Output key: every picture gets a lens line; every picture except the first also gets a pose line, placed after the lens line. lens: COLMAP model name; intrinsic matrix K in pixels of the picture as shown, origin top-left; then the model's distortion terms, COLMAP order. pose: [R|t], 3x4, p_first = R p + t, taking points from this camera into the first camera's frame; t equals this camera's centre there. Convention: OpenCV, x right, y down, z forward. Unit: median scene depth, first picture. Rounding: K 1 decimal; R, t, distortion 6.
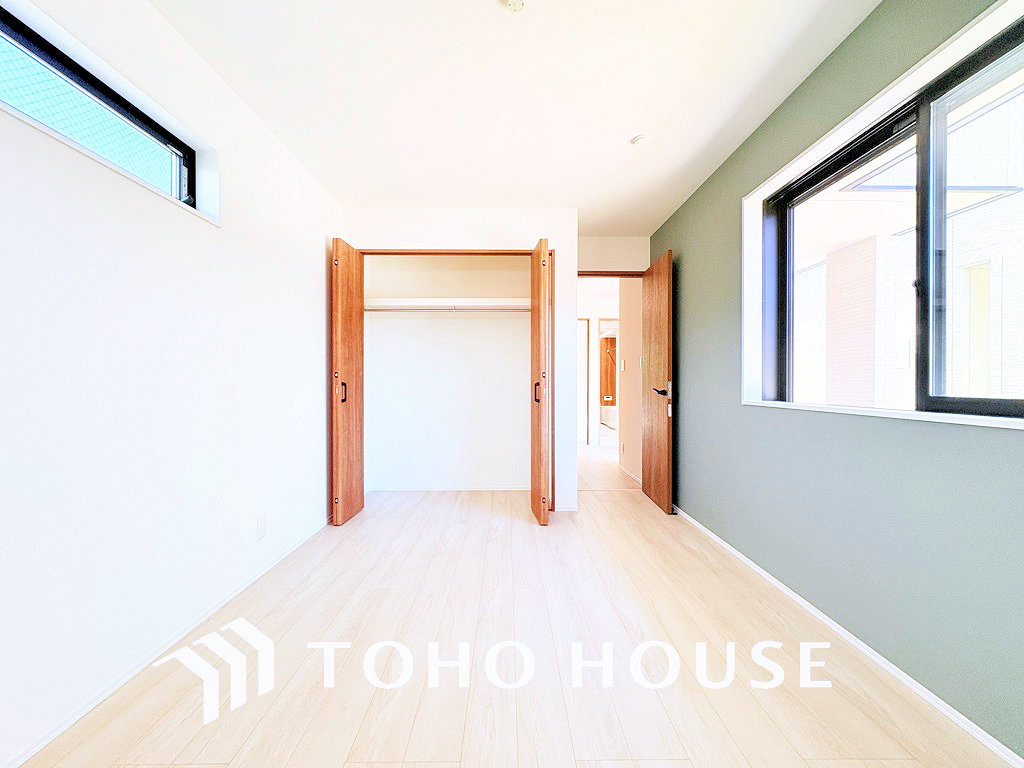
lens RADIAL K [[412.1, 0, 518.1], [0, 412.1, 383.1], [0, 0, 1]] dist [-0.001049, -0.000044]
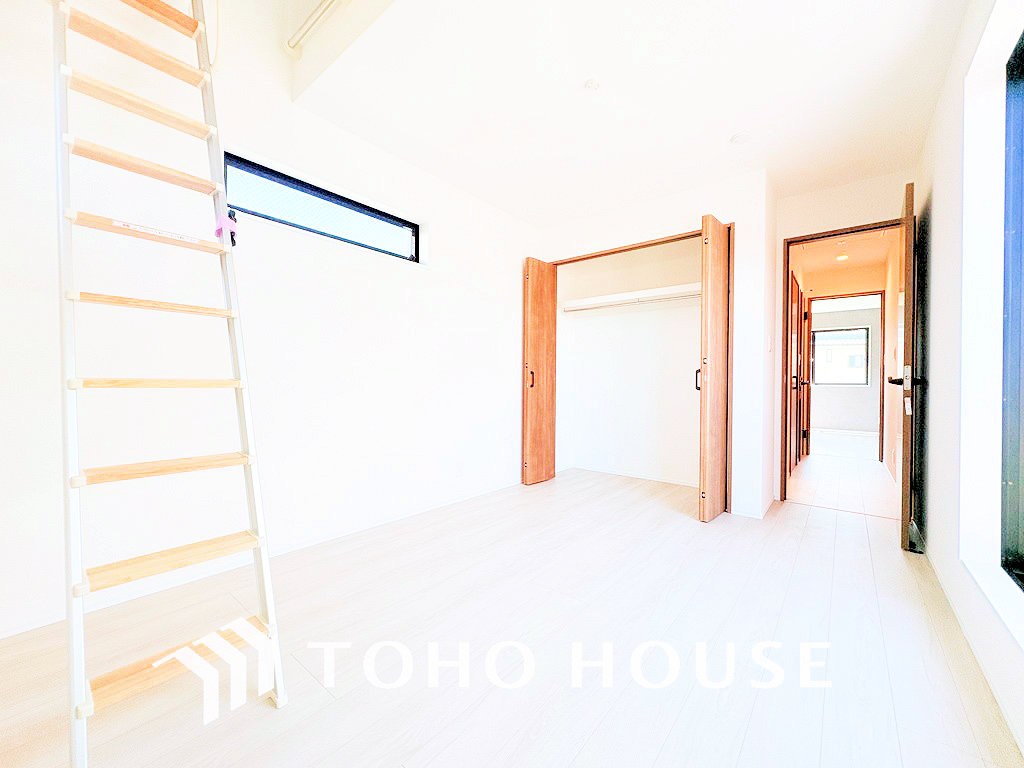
lens RADIAL K [[412.1, 0, 518.1], [0, 412.1, 383.1], [0, 0, 1]] dist [-0.001049, -0.000044]
pose [[0.765153, 0.005034, -0.643829, 0.329358], [-0.005191, 0.999985, 0.001650, 0.029727], [0.643828, 0.002080, 0.765168, 0.009634]]
